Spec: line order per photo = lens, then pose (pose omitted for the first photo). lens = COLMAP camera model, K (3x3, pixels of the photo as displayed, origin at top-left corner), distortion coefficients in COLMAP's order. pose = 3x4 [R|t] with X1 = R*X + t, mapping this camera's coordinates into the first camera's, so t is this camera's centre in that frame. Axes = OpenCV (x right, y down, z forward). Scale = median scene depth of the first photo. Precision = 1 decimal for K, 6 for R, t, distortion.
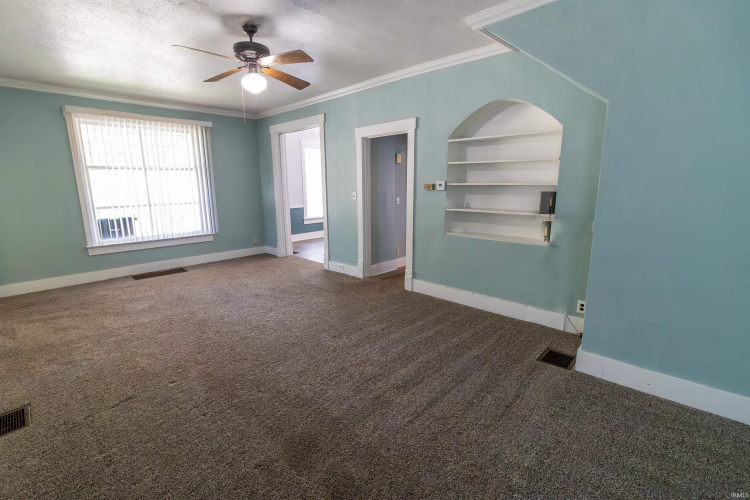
lens RADIAL K [[351.7, 0, 375.0], [0, 351.7, 250.0], [0, 0, 1]] dist [0.000766, 0.000077]
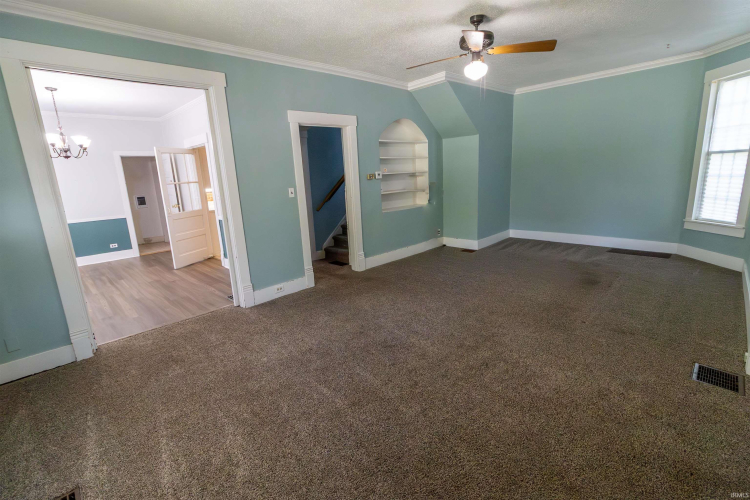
lens RADIAL K [[351.7, 0, 375.0], [0, 351.7, 250.0], [0, 0, 1]] dist [0.000766, 0.000077]
pose [[0.016448, -0.213186, 0.976873, -1.086005], [0.239105, 0.949497, 0.203186, -0.181790], [-0.970854, 0.230233, 0.066591, 0.960938]]
